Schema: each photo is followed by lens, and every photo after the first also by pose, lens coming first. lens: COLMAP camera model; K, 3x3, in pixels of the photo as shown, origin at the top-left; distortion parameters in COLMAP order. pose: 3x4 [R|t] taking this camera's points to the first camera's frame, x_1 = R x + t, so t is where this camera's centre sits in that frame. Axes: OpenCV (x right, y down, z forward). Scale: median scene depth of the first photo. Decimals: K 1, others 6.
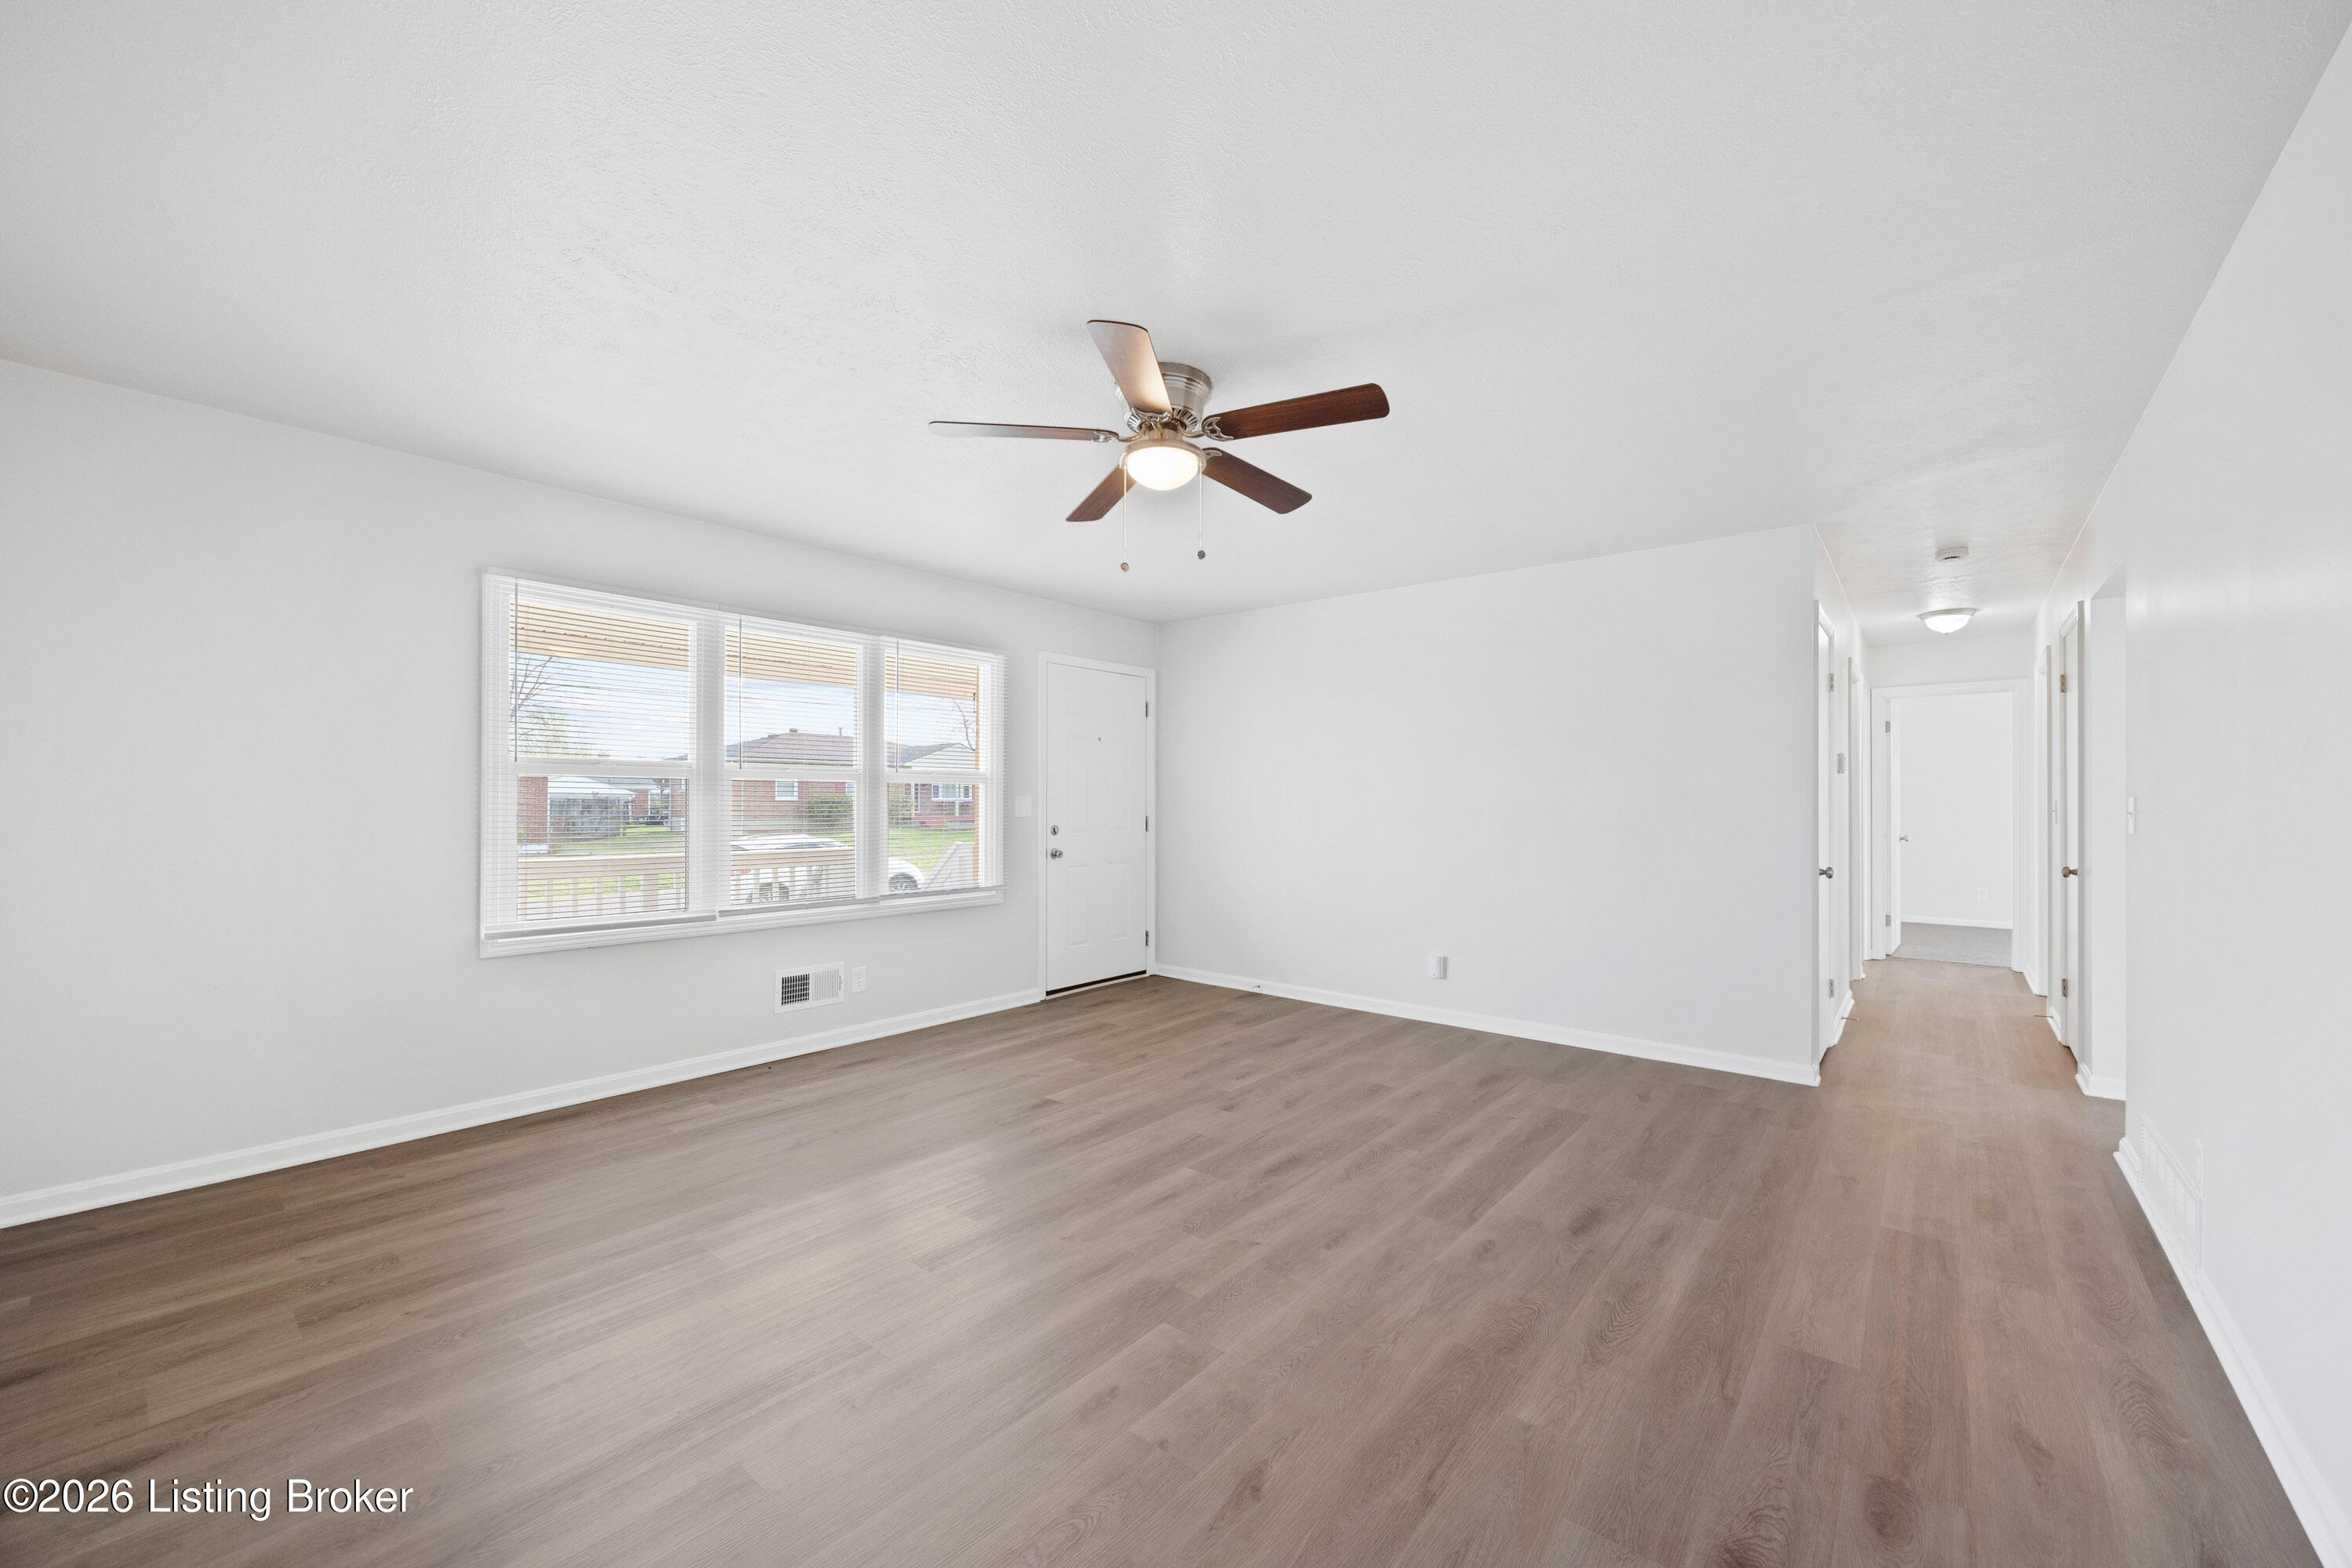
lens RADIAL K [[928.3, 0, 1178.8], [0, 928.3, 794.2], [0, 0, 1]] dist [0.000296, 0.000021]
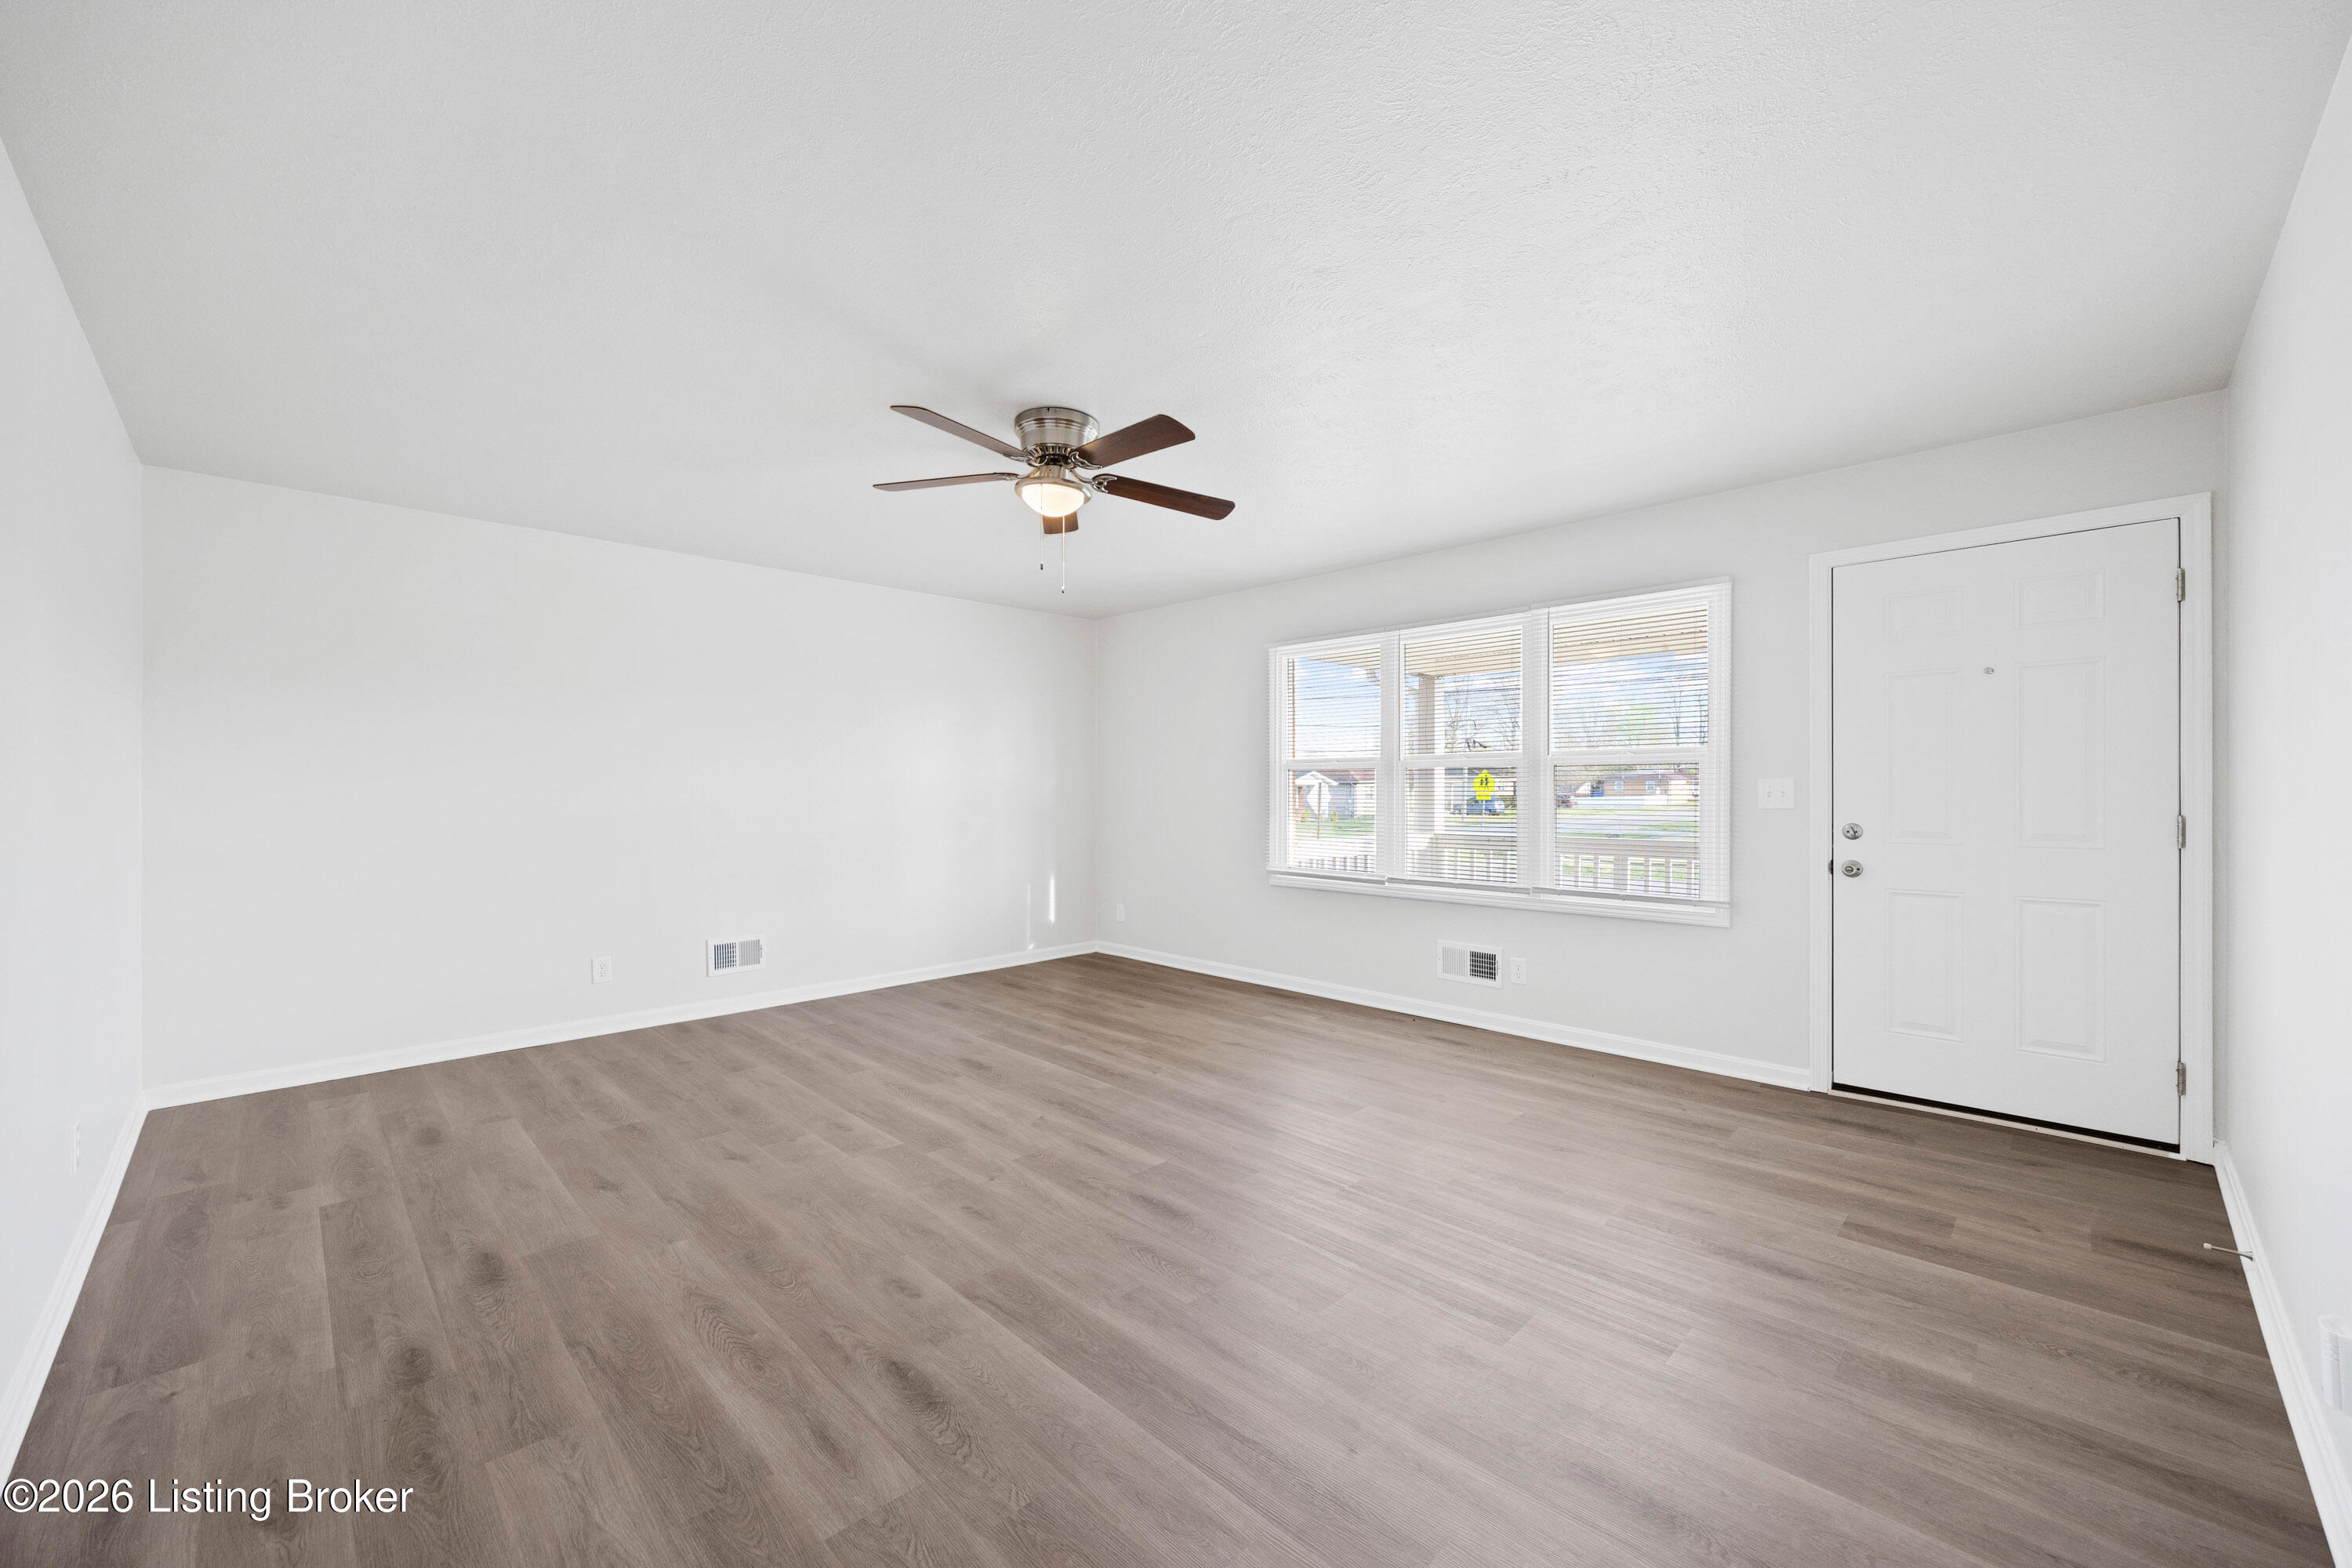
lens RADIAL K [[928.3, 0, 1178.8], [0, 928.3, 794.2], [0, 0, 1]] dist [0.000296, 0.000021]
pose [[-0.114833, 0.002732, -0.993381, 1.126156], [0.010584, 0.999943, 0.001527, 0.016845], [0.993328, -0.010339, -0.114855, 1.302133]]
